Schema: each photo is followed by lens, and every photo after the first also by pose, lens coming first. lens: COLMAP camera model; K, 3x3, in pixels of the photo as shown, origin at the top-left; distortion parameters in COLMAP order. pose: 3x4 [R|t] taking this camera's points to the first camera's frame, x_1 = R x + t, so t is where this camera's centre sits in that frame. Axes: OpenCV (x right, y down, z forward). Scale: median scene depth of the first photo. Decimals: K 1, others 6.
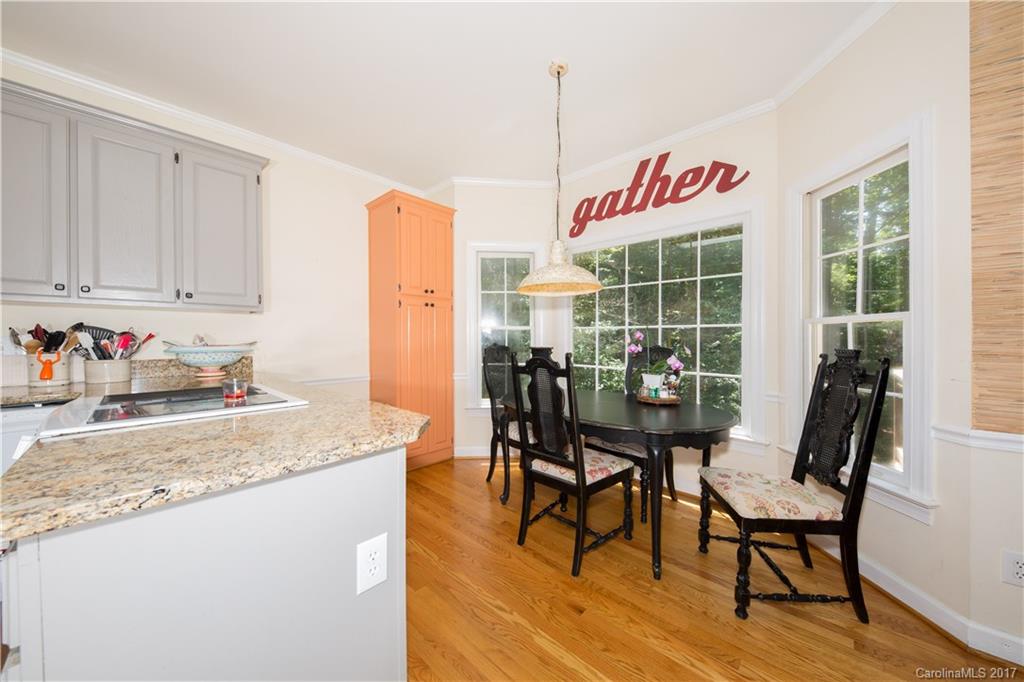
lens RADIAL K [[351.6, 0, 495.8], [0, 351.6, 340.9], [0, 0, 1]] dist [-0.001340, -0.002987]
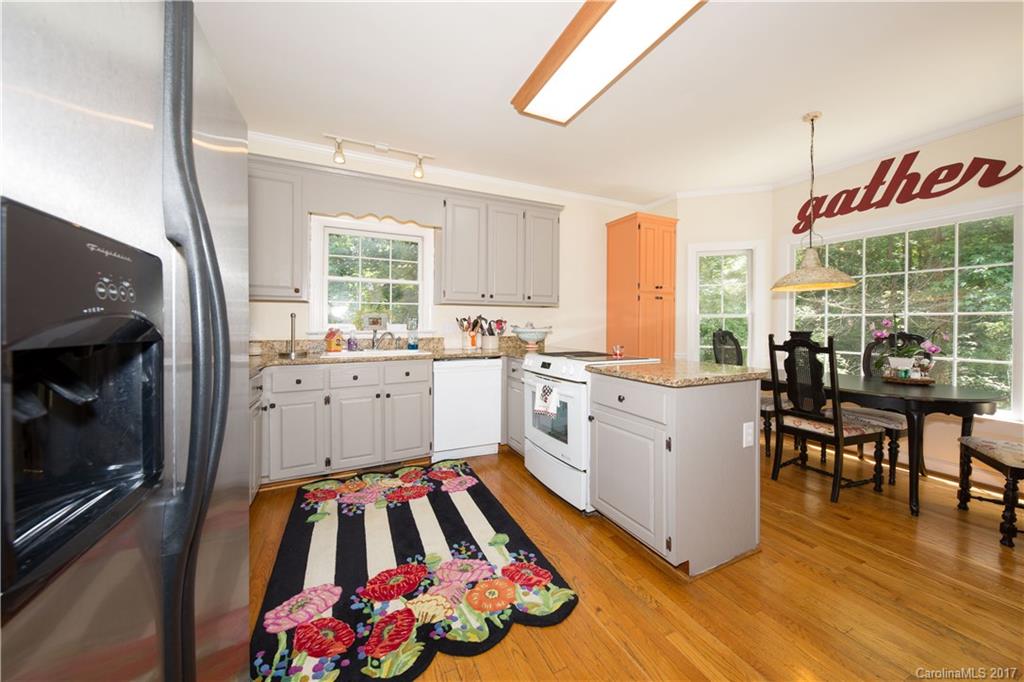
lens RADIAL K [[351.6, 0, 507.6], [0, 351.6, 325.3], [0, 0, 1]] dist [-0.001340, -0.002987]
pose [[0.930805, 0.004880, -0.365482, -0.332767], [-0.007005, 0.999965, -0.004489, 0.006684], [0.365448, 0.006738, 0.930807, -0.523603]]
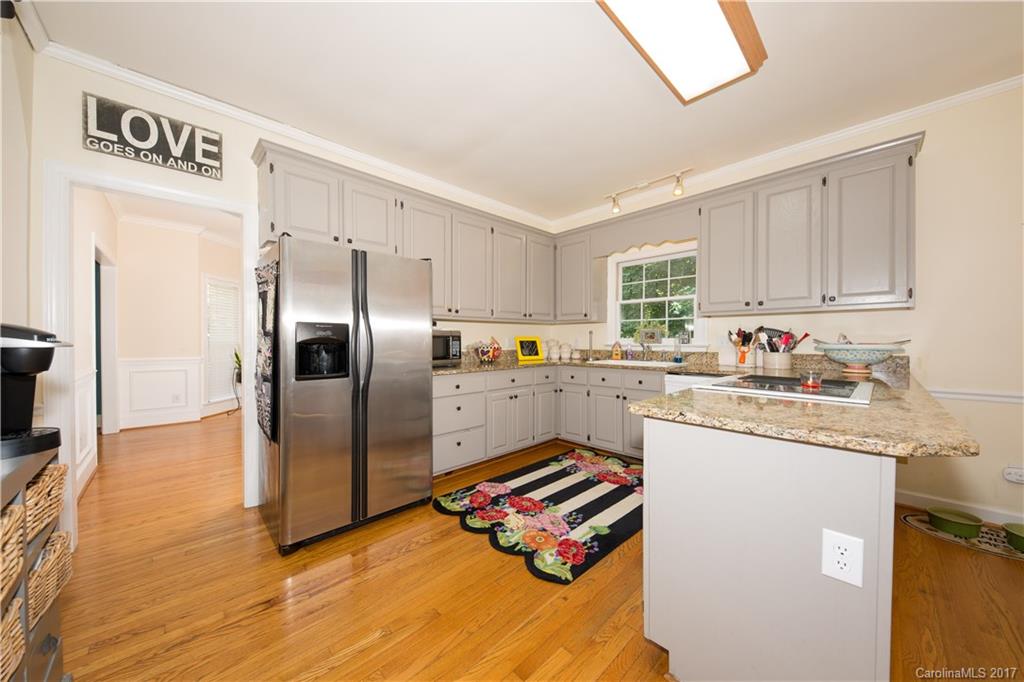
lens RADIAL K [[351.6, 0, 524.4], [0, 351.6, 338.9], [0, 0, 1]] dist [-0.001340, -0.002987]
pose [[-0.028305, 0.004369, -0.999590, 0.257629], [-0.004898, 0.999978, 0.004510, -0.000826], [0.999587, 0.005024, -0.028283, 0.038743]]
